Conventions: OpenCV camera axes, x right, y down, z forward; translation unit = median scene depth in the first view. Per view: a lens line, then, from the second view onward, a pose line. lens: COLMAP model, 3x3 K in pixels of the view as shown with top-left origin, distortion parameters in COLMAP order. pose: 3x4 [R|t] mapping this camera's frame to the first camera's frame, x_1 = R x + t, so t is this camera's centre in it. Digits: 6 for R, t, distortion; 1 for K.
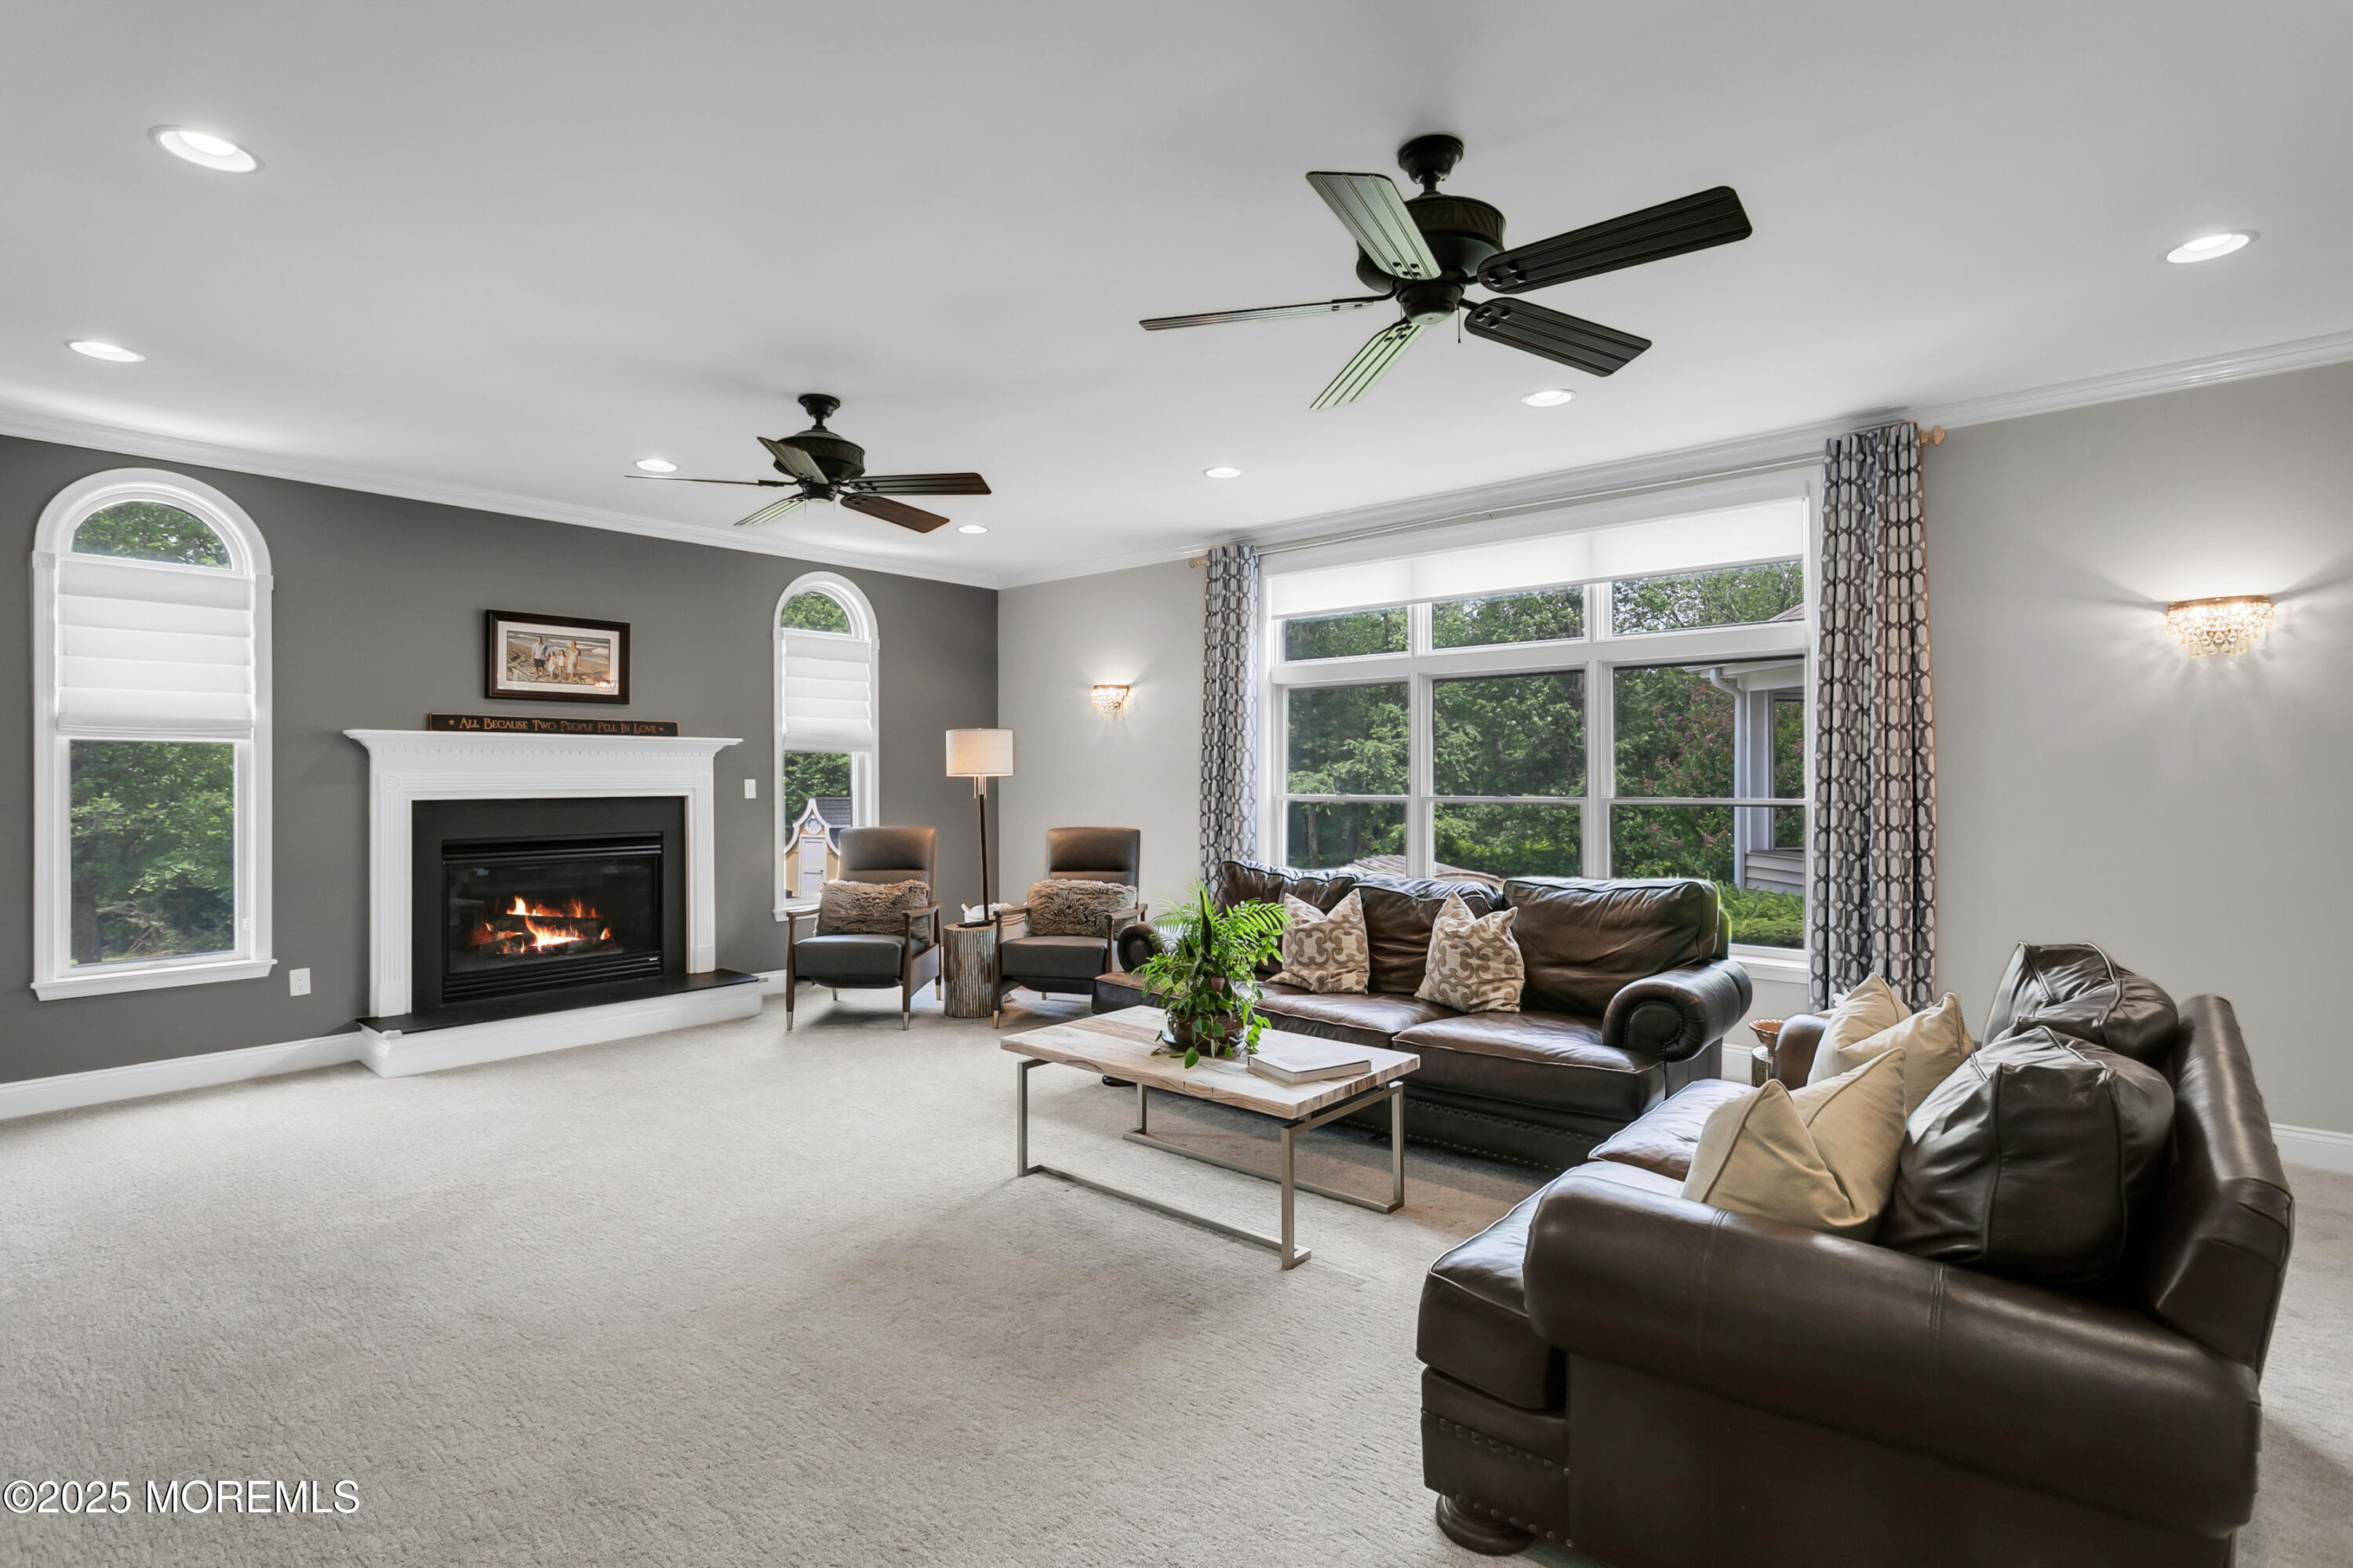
lens RADIAL K [[1125.8, 0, 1178.0], [0, 1125.8, 764.6], [0, 0, 1]] dist [-0.004974, 0.001567]
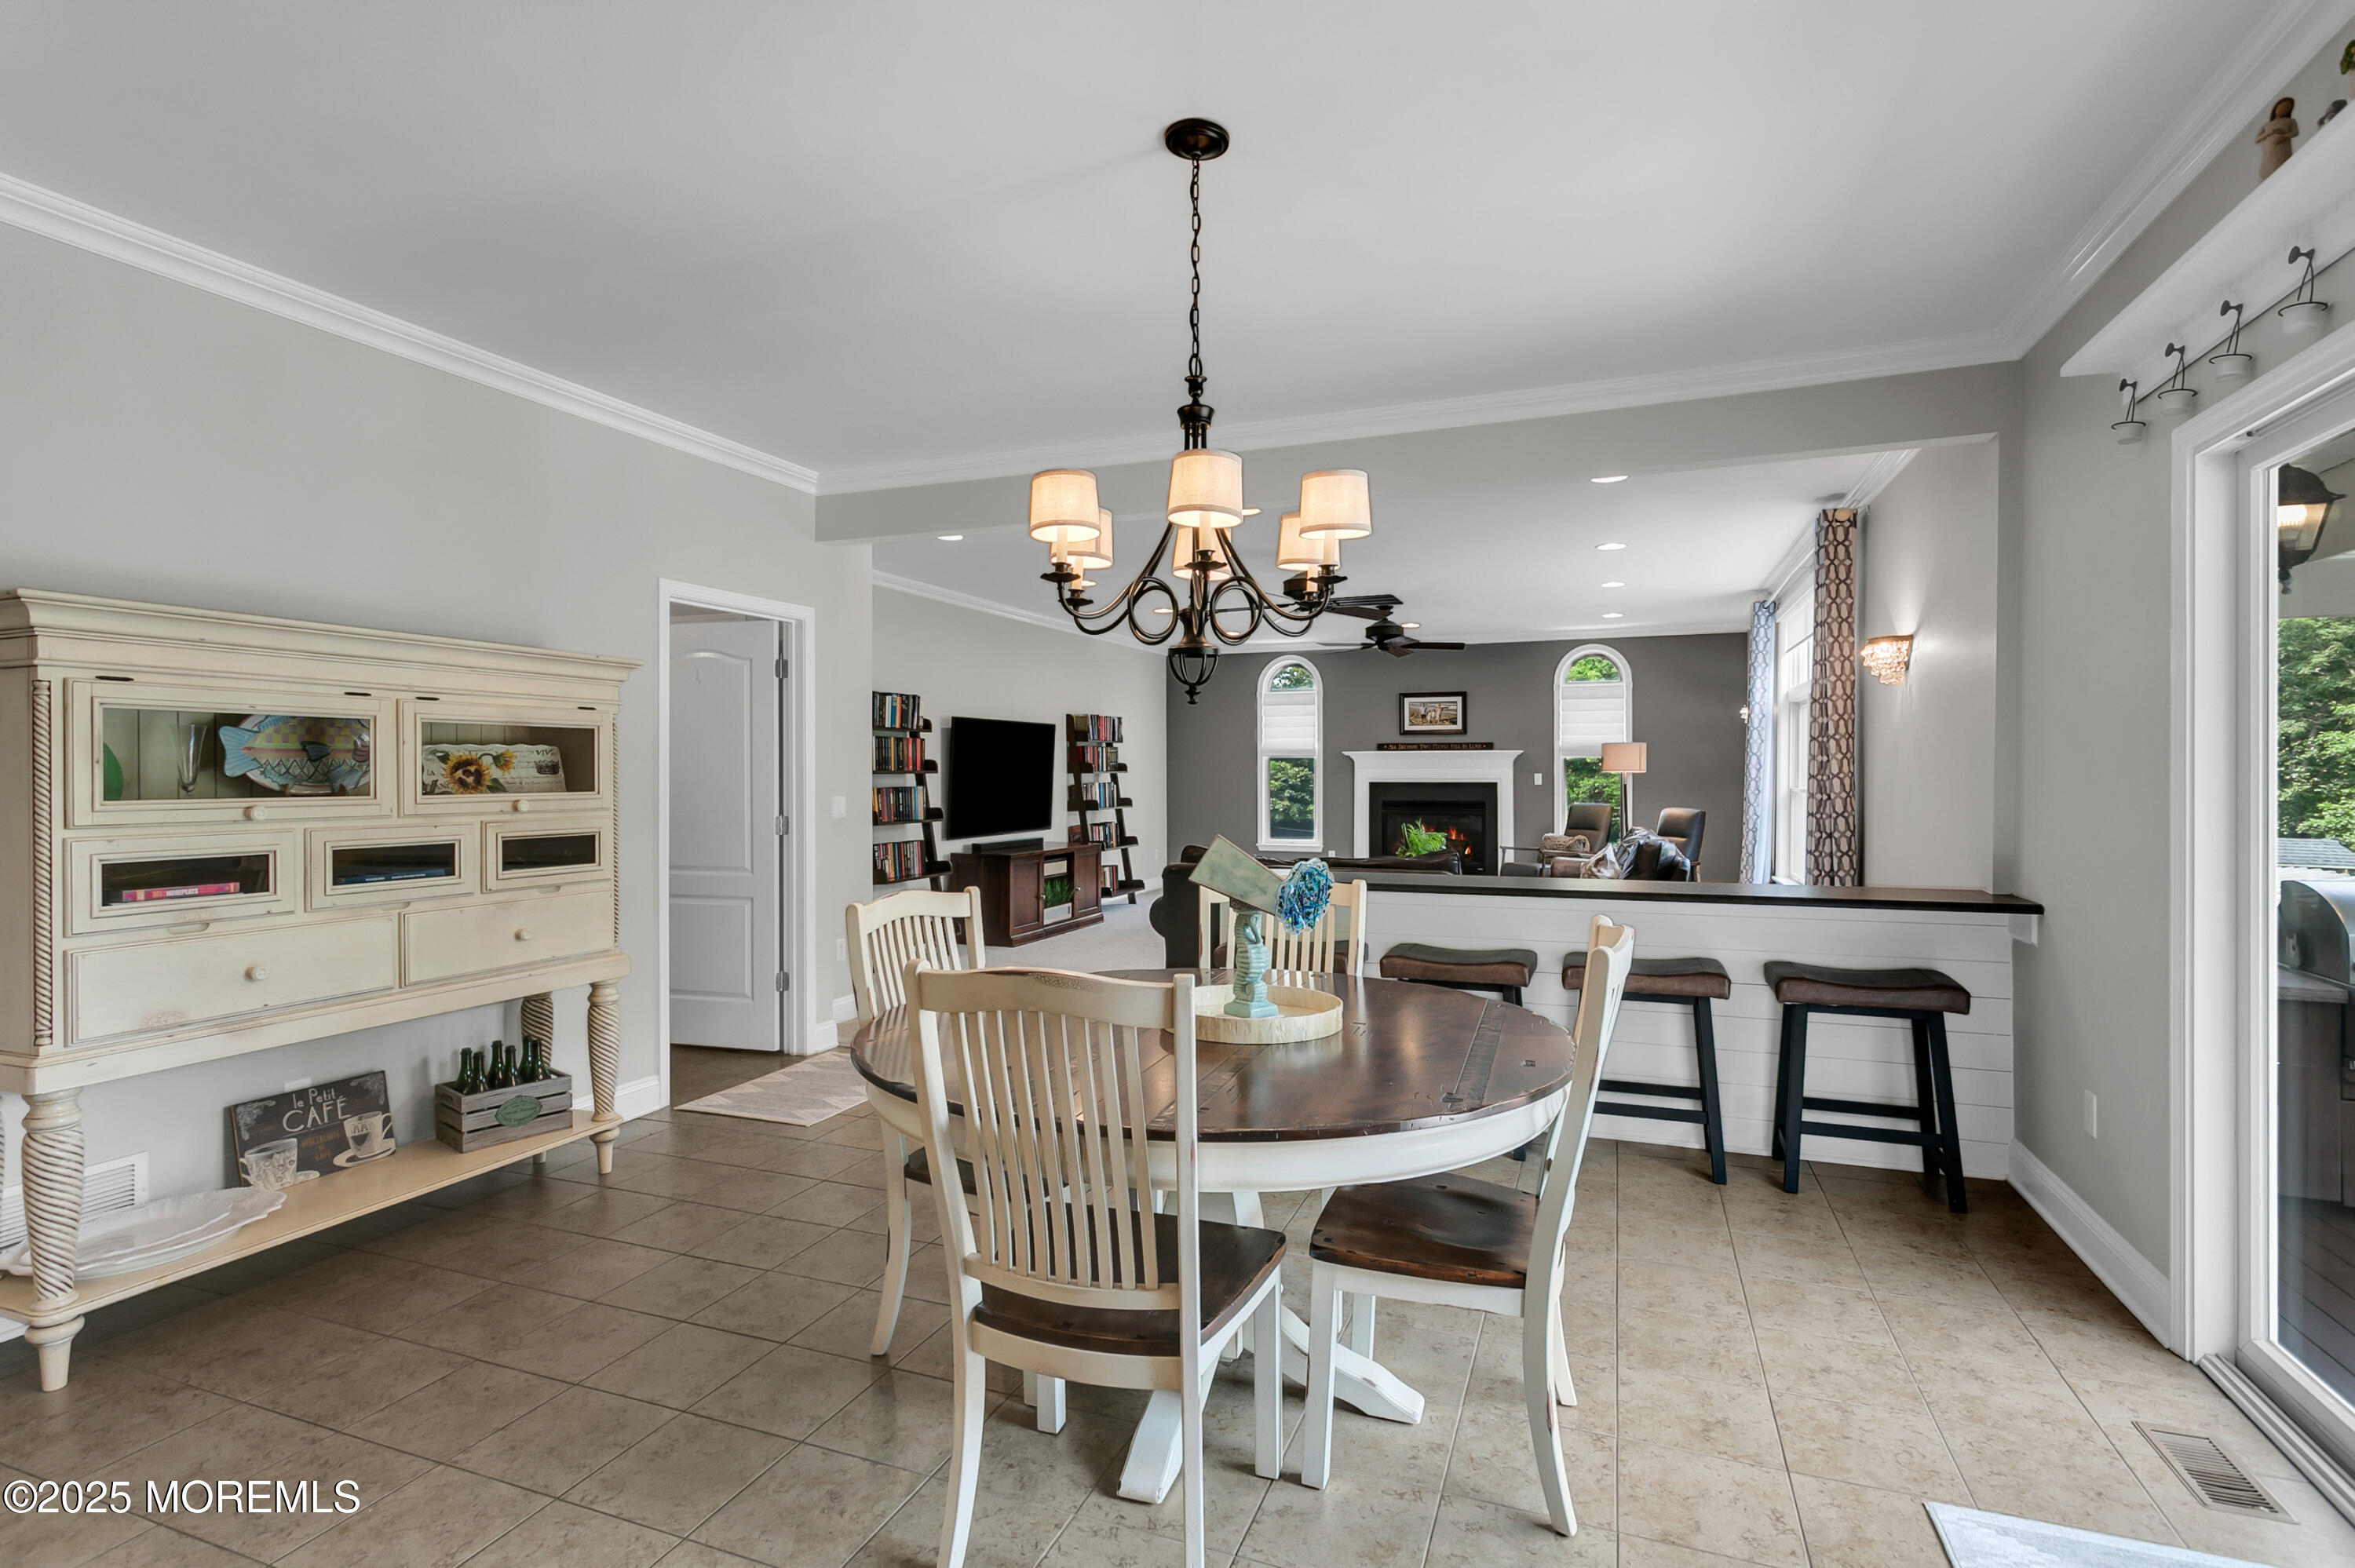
lens RADIAL K [[1126.6, 0, 1186.8], [0, 1126.6, 784.5], [0, 0, 1]] dist [-0.004974, 0.001567]
pose [[0.348055, 0.014095, -0.937368, 1.281174], [0.009144, 0.999788, 0.018429, -0.007882], [0.937430, -0.014985, 0.347852, -0.132023]]
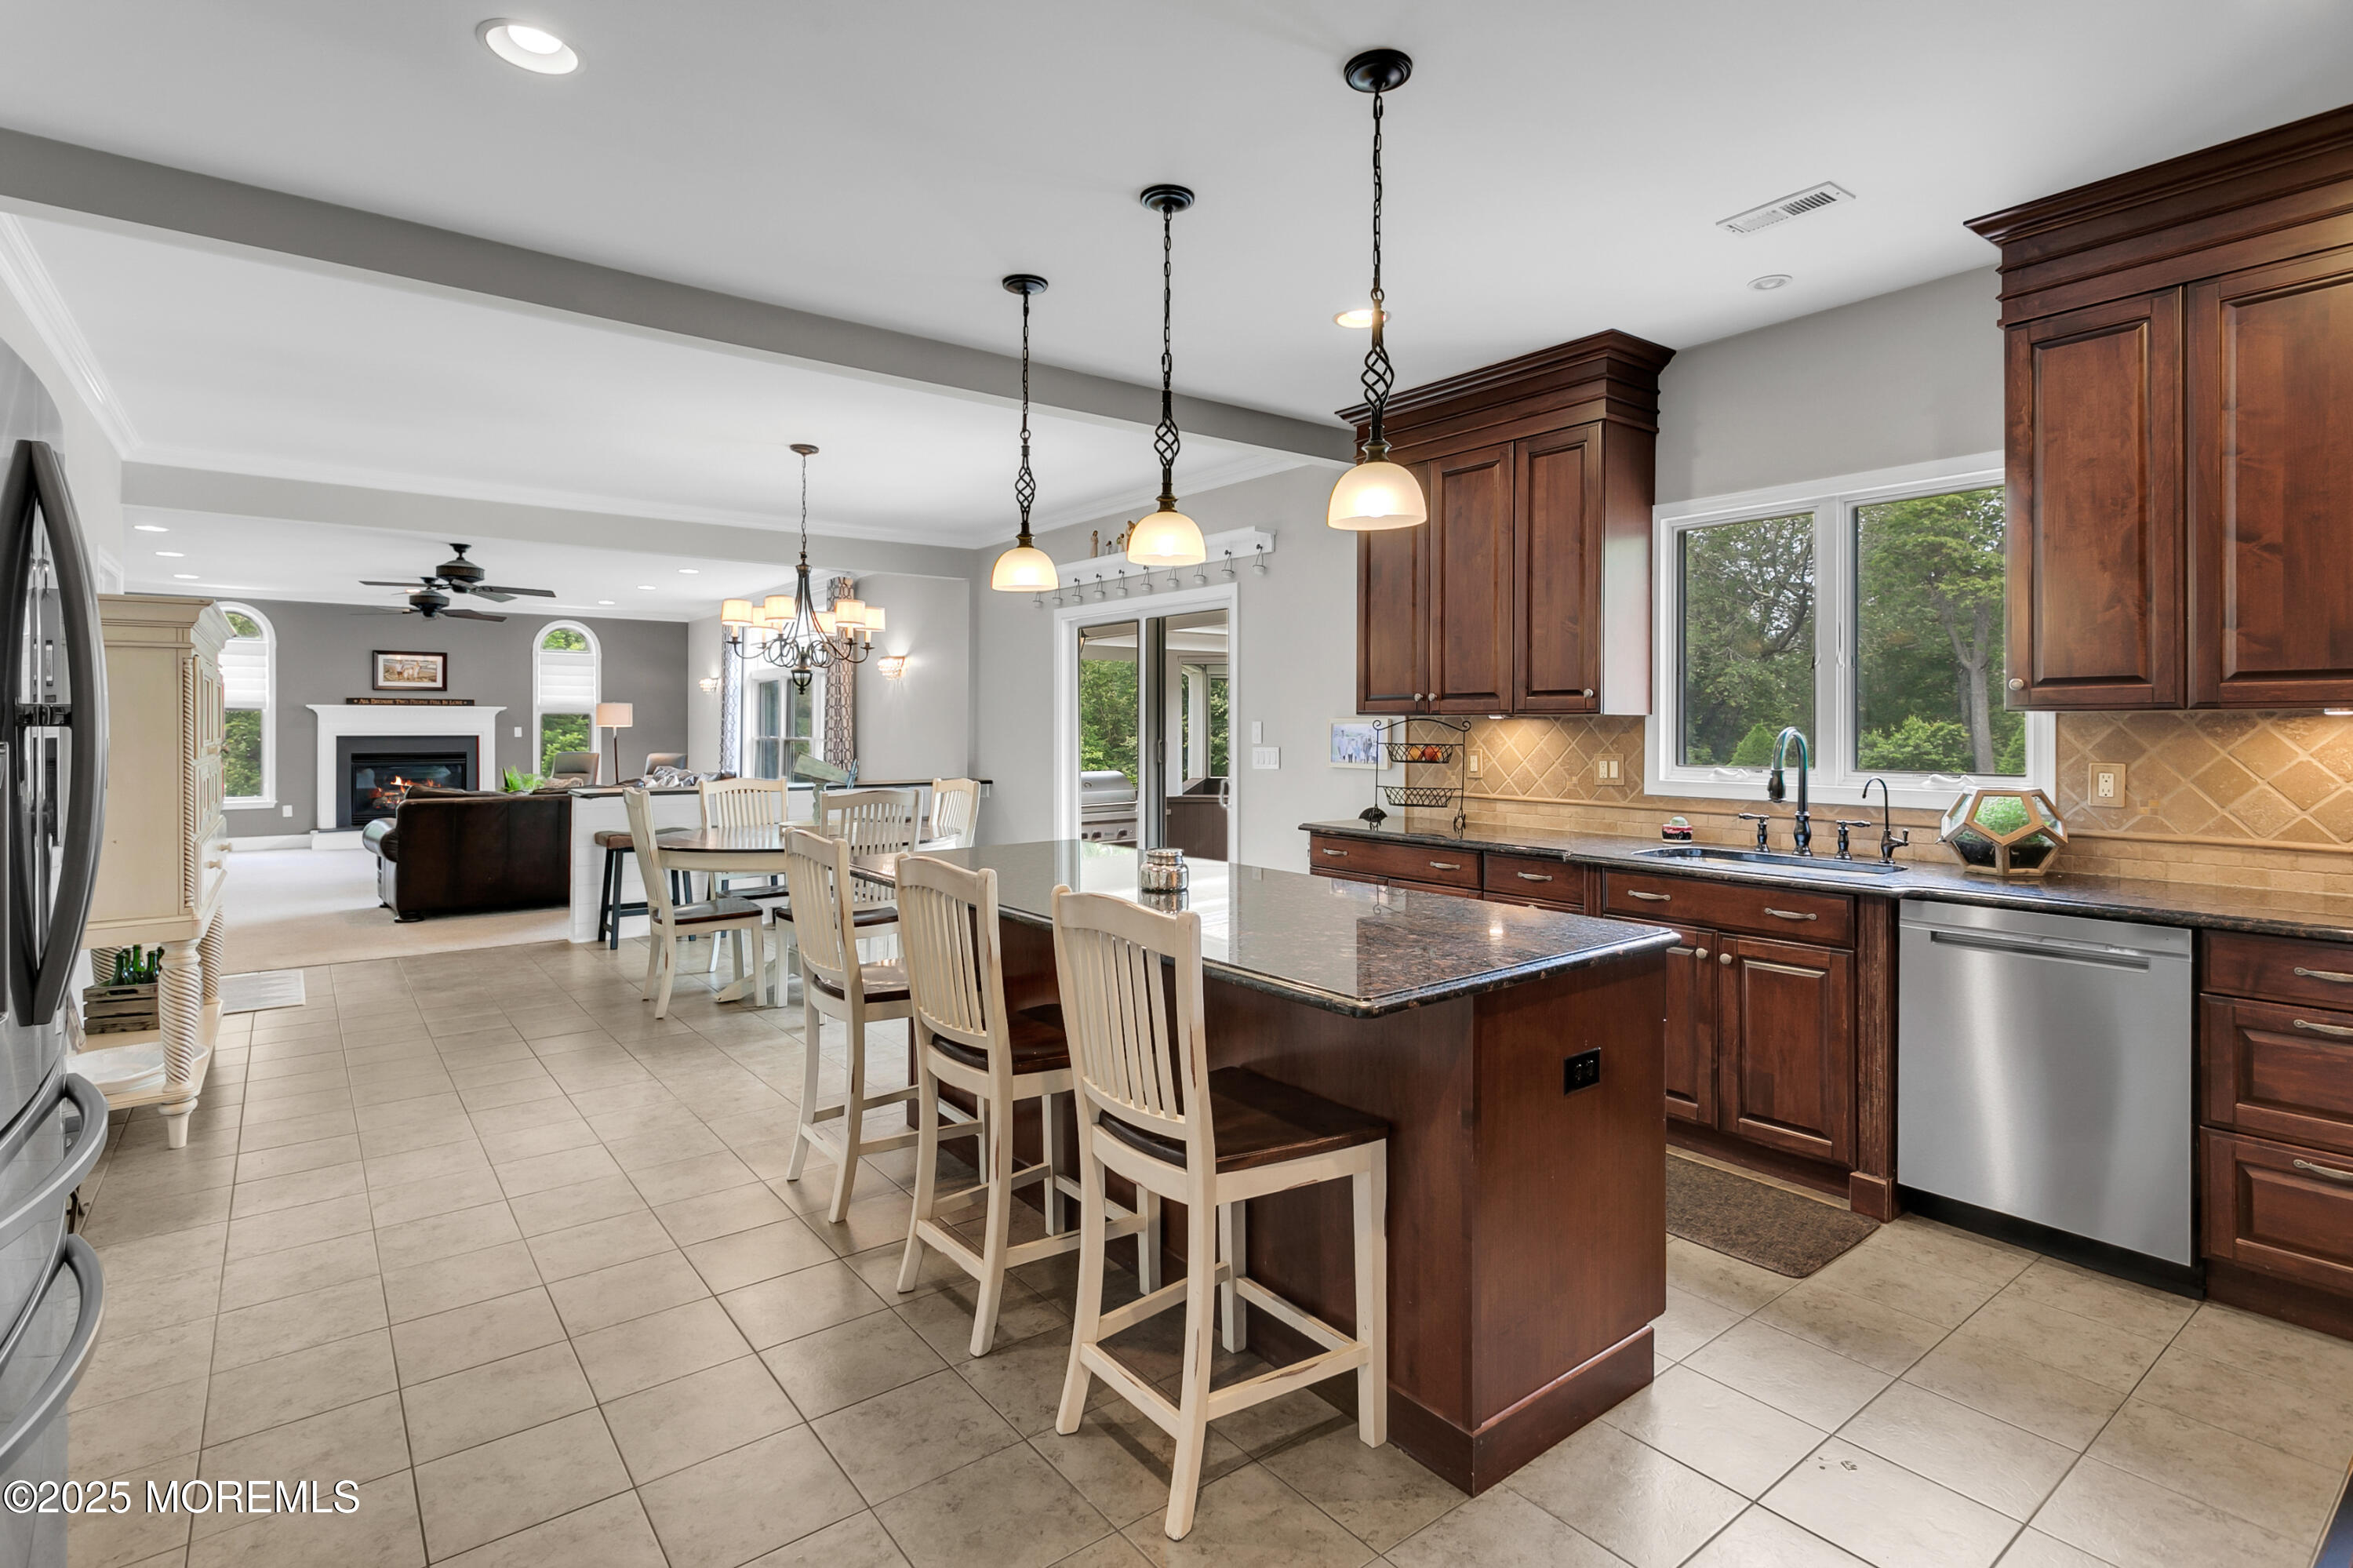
lens RADIAL K [[1125.8, 0, 1182.3], [0, 1125.8, 728.4], [0, 0, 1]] dist [-0.004974, 0.001567]
pose [[0.984096, 0.004718, -0.177574, 1.387605], [-0.002709, 0.999930, 0.011554, -0.013297], [0.177616, -0.010889, 0.984040, -0.927074]]
